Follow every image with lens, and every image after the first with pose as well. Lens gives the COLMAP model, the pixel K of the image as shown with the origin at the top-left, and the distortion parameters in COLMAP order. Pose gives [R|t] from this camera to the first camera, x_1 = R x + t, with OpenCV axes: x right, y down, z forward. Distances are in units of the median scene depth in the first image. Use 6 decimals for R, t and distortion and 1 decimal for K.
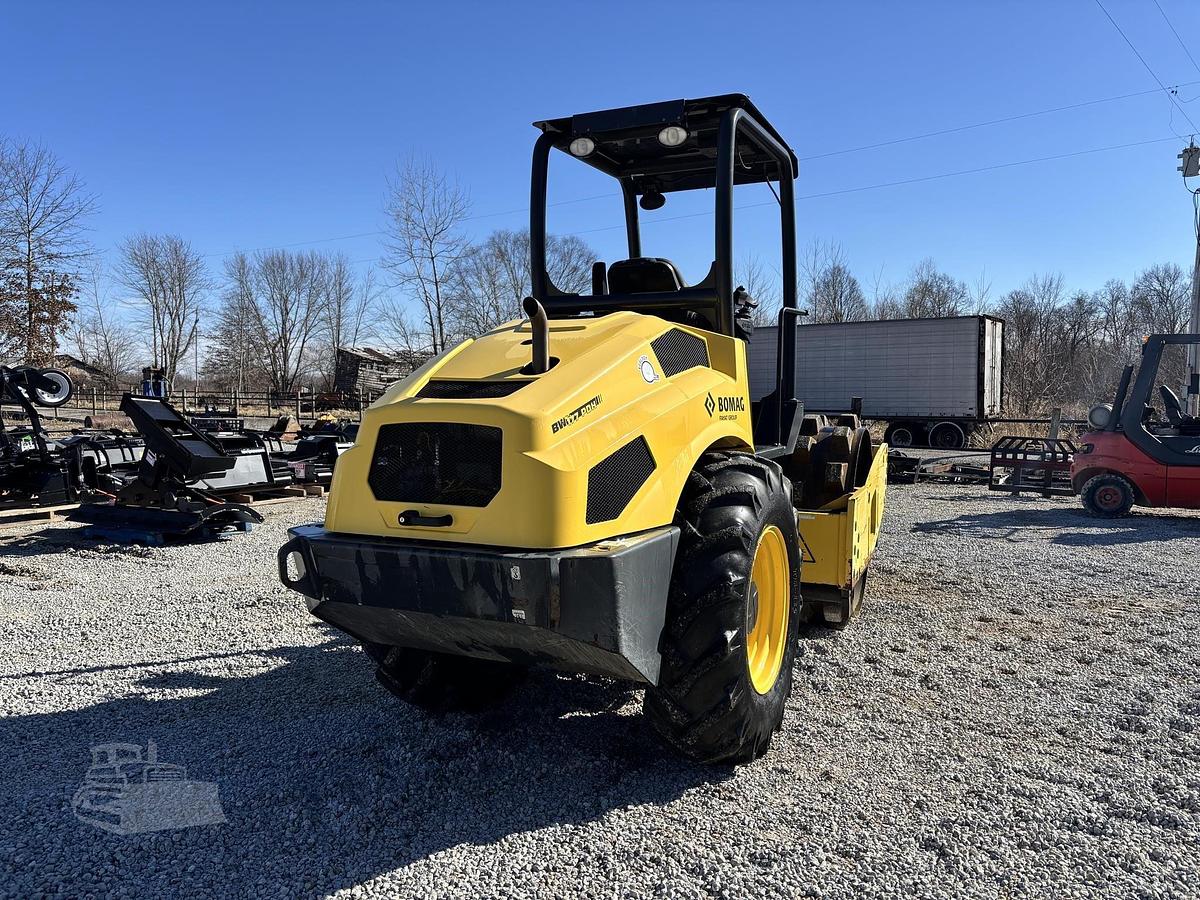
lens RADIAL K [[906.1, 0, 600.0], [0, 906.1, 450.0], [0, 0, 1]] dist [0.064371, -0.081384]
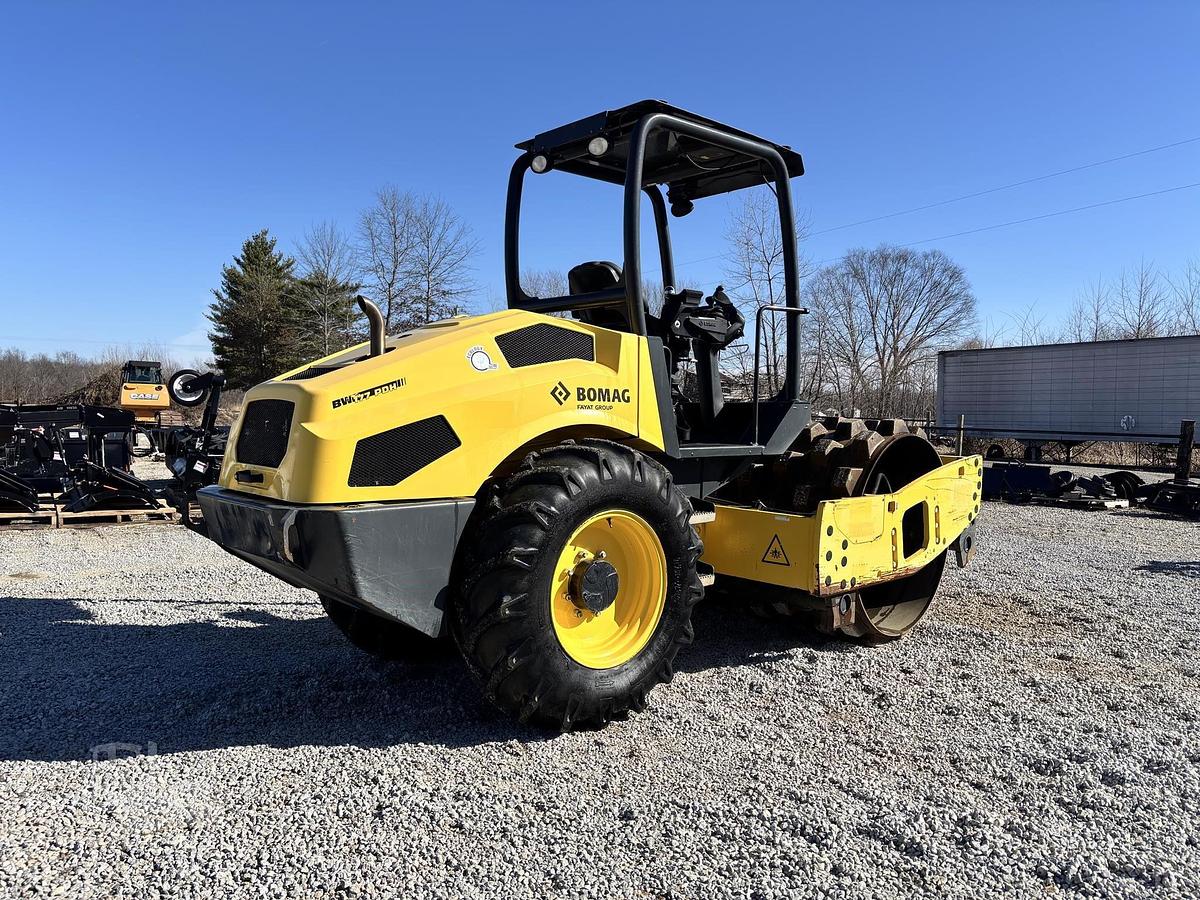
lens RADIAL K [[906.1, 0, 600.0], [0, 906.1, 450.0], [0, 0, 1]] dist [0.064371, -0.081384]
pose [[0.923078, 0.031356, -0.383333, 0.504816], [-0.040875, 0.999025, -0.016709, 0.029068], [0.382435, 0.031092, 0.923459, 0.025295]]
